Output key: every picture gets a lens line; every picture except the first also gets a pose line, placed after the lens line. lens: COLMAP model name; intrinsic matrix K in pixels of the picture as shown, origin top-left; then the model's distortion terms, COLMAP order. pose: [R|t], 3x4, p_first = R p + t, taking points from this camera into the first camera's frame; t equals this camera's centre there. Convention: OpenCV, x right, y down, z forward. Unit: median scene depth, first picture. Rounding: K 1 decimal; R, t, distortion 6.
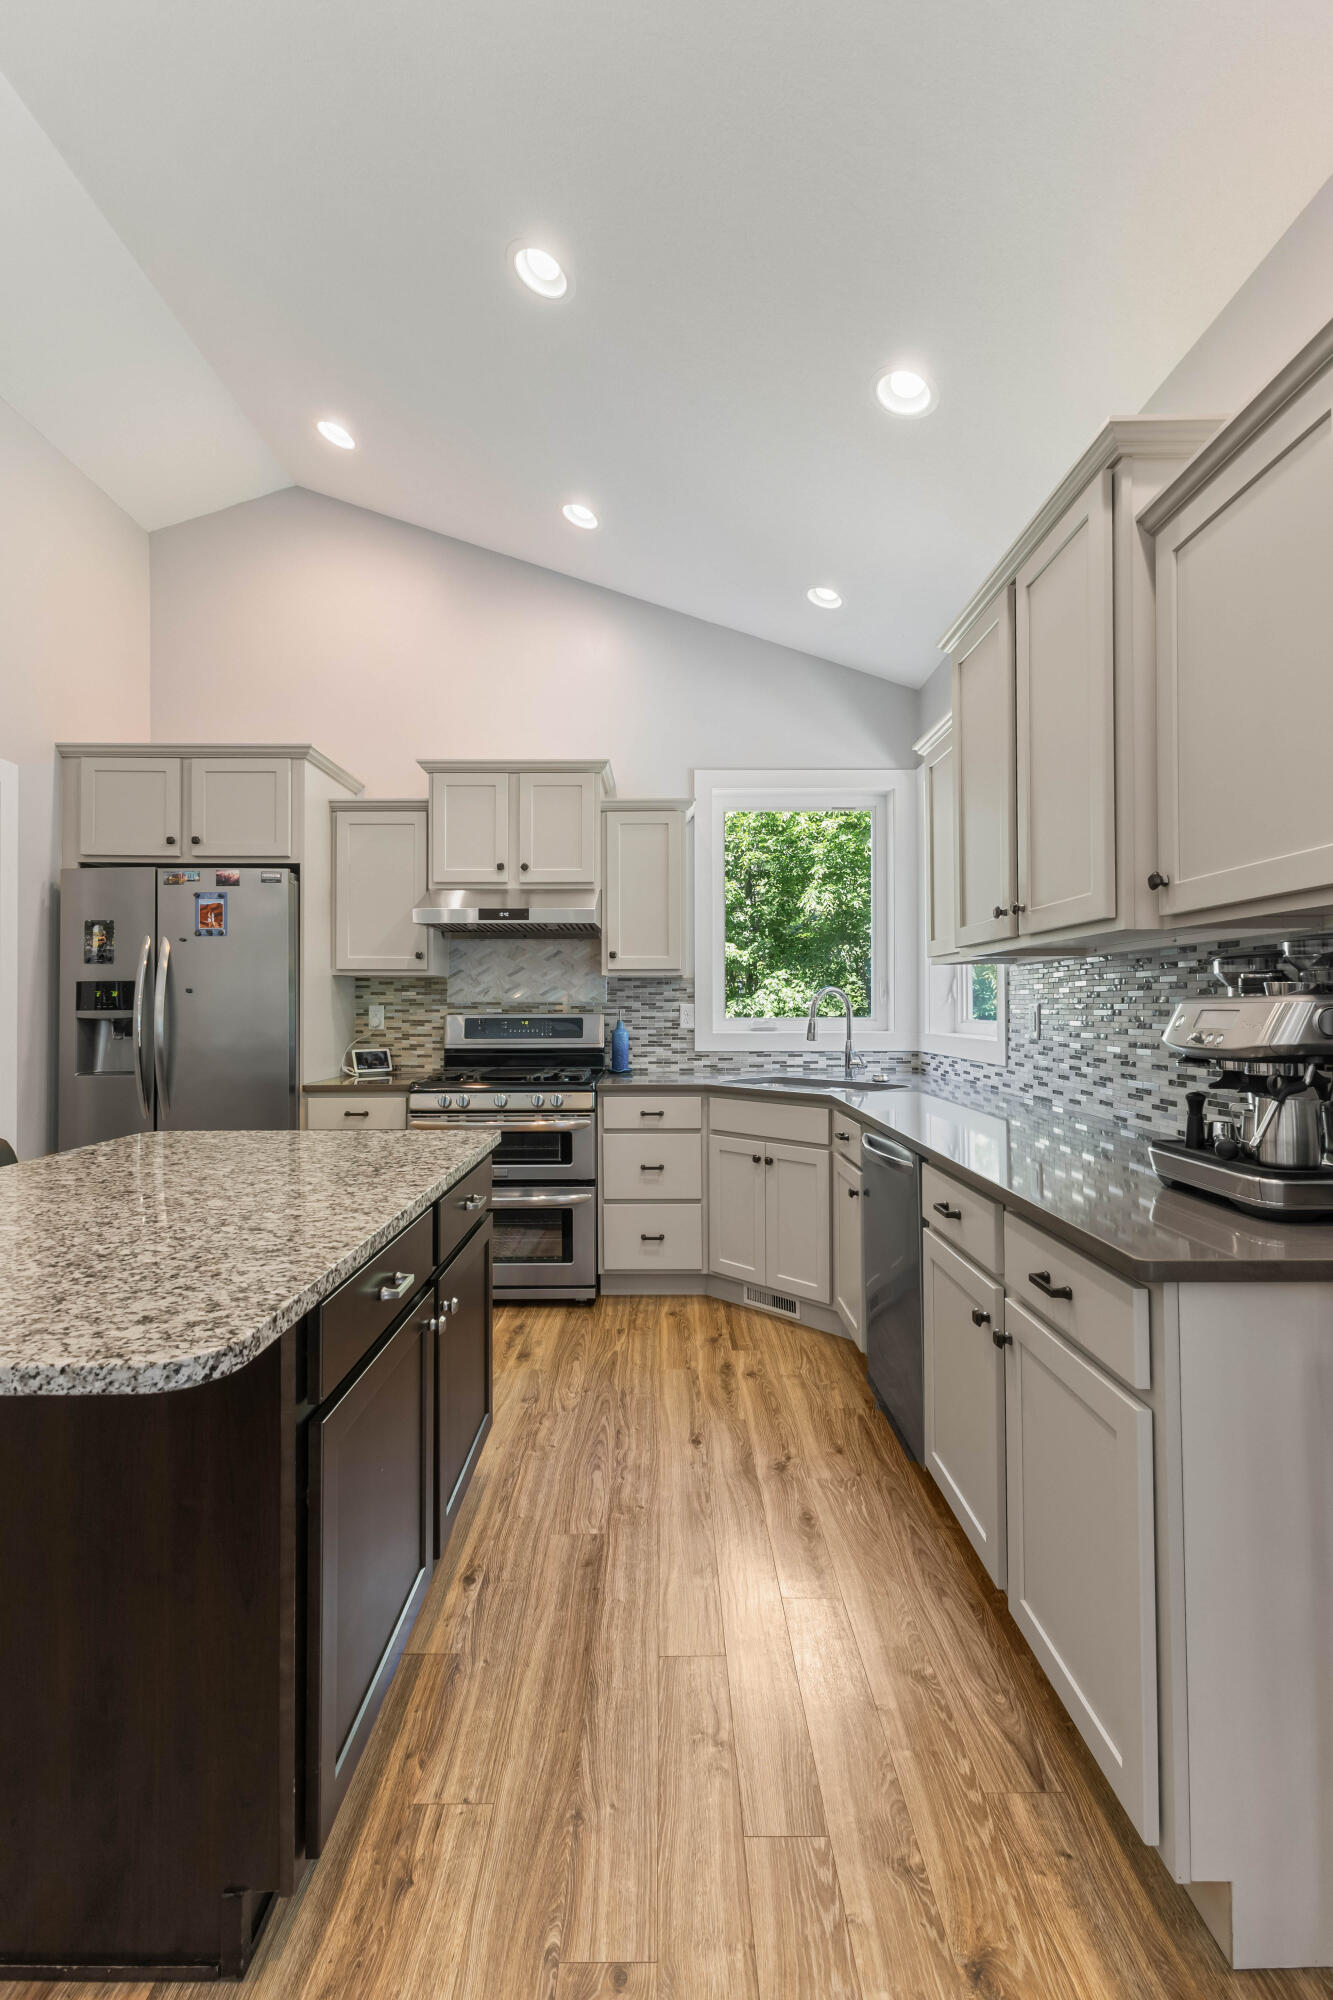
lens RADIAL K [[881.1, 0, 658.8], [0, 881.1, 999.0], [0, 0, 1]] dist [-0.001352, 0.000305]
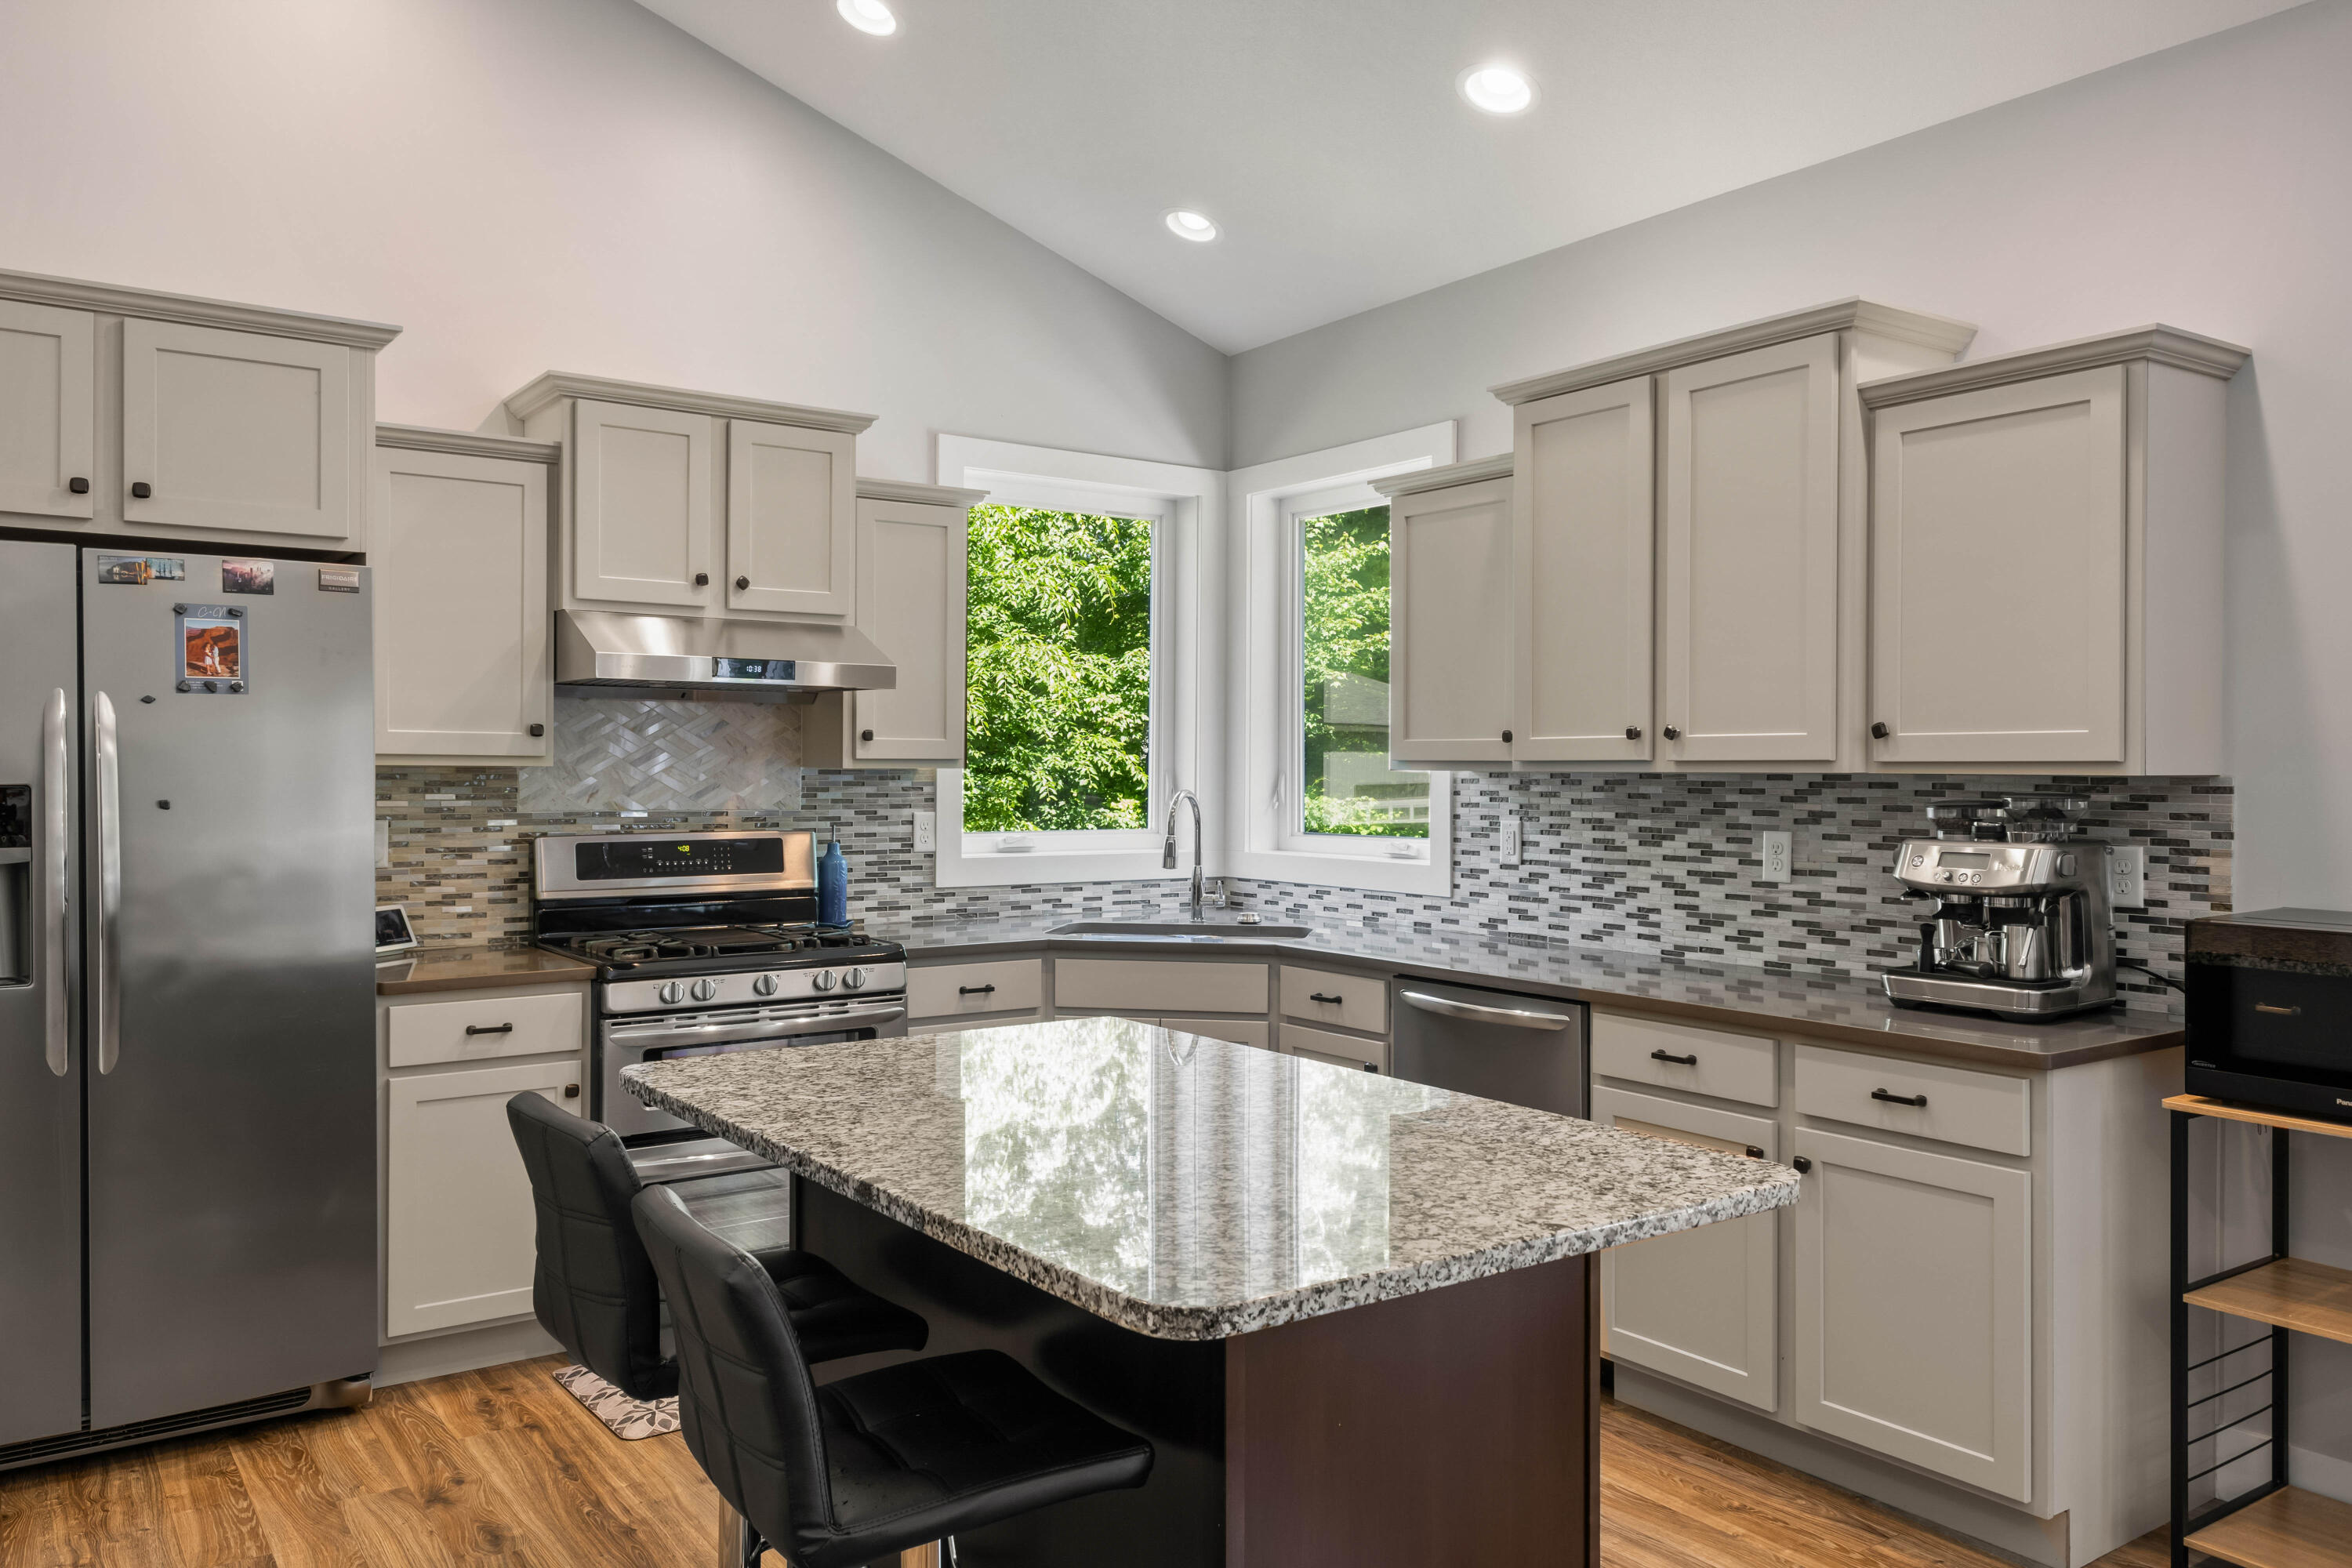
lens RADIAL K [[1735.9, 0, 1178.5], [0, 1735.9, 778.4], [0, 0, 1]] dist [0.003841, -0.005908]
pose [[0.810238, 0.001355, 0.586100, -0.596704], [-0.011638, 0.999837, 0.013778, -0.040706], [-0.585986, -0.017985, 0.810122, -0.100453]]
